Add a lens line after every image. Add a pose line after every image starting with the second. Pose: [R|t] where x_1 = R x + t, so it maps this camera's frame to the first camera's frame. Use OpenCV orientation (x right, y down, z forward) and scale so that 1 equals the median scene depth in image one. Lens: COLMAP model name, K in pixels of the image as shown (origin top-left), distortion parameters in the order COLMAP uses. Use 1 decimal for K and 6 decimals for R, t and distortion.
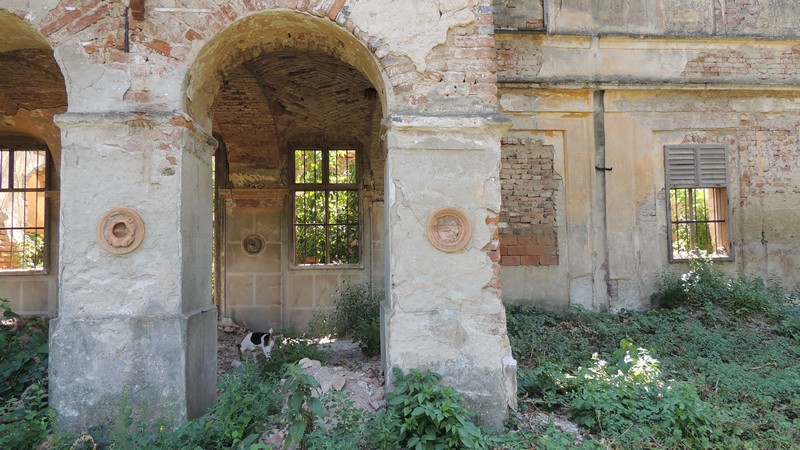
lens RADIAL K [[568.7, 0, 400.2], [0, 568.7, 225.1], [0, 0, 1]] dist [-0.023912, 0.002371]
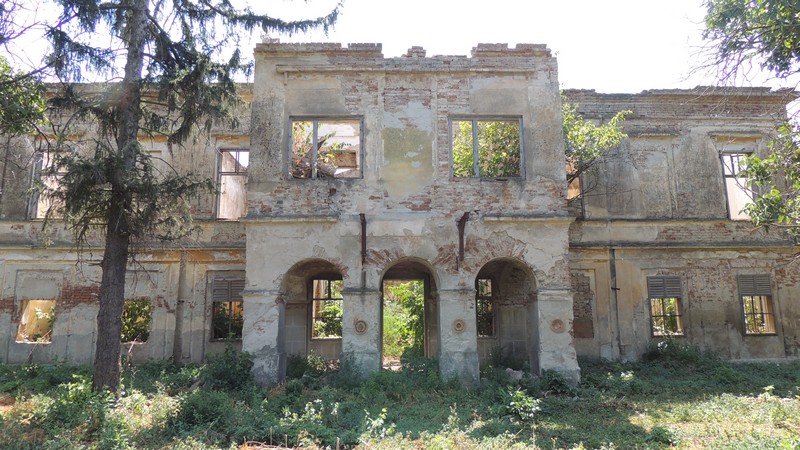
lens RADIAL K [[568.7, 0, 398.3], [0, 568.7, 227.8], [0, 0, 1]] dist [-0.023912, 0.002371]
pose [[0.998084, 0.000709, -0.061862, -0.276174], [-0.008084, 0.992856, -0.119047, -0.069131], [0.061335, 0.119319, 0.990960, -1.032373]]
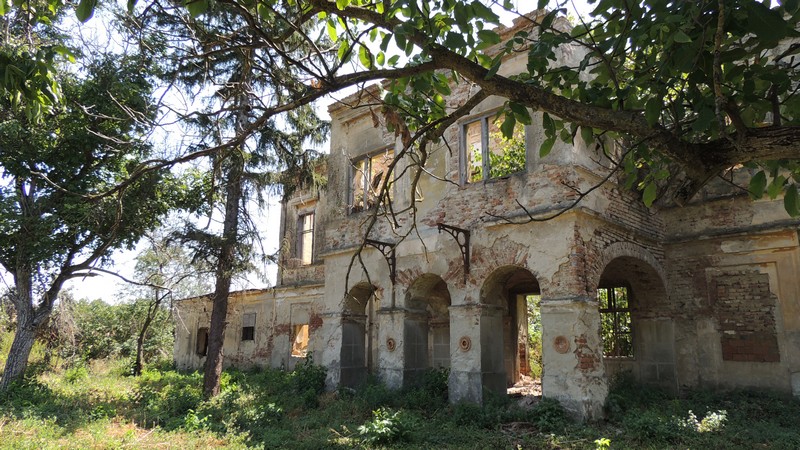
lens RADIAL K [[568.7, 0, 401.8], [0, 568.7, 226.7], [0, 0, 1]] dist [-0.023912, 0.002371]
pose [[0.655710, -0.138435, -0.742213, 0.721872], [0.026455, 0.986656, -0.160656, -0.056350], [0.754549, 0.085709, 0.650622, -0.576545]]
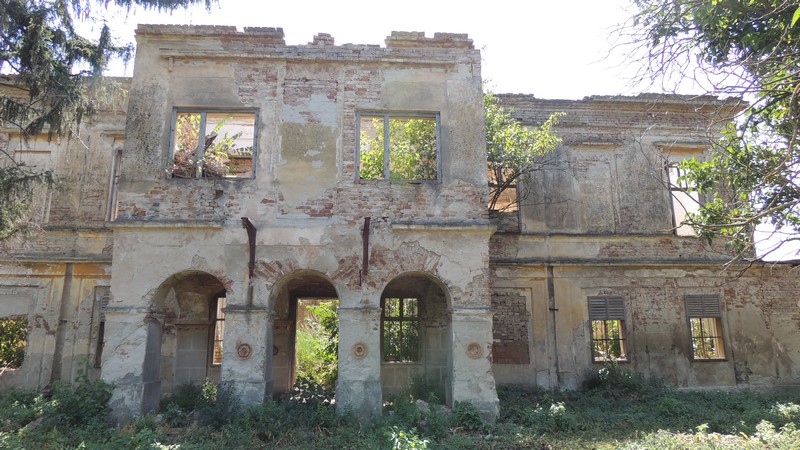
lens RADIAL K [[568.7, 0, 398.8], [0, 568.7, 227.8], [0, 0, 1]] dist [-0.023912, 0.002371]
pose [[0.999882, 0.009634, -0.011974, -0.115063], [-0.011430, 0.987002, -0.160301, -0.060985], [0.010274, 0.160418, 0.986996, -0.829690]]
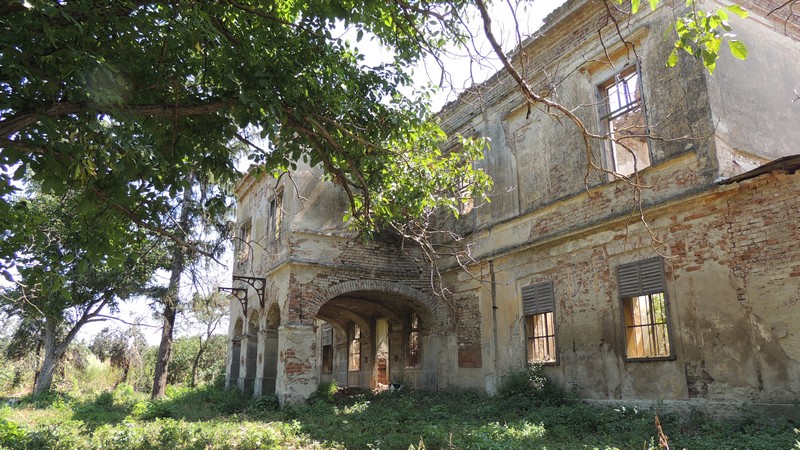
lens RADIAL K [[568.7, 0, 396.2], [0, 568.7, 227.1], [0, 0, 1]] dist [-0.023912, 0.002371]
pose [[0.395739, -0.219153, -0.891831, 1.774104], [0.057913, 0.975132, -0.213925, 0.009096], [0.916535, 0.033010, 0.398590, 0.070710]]
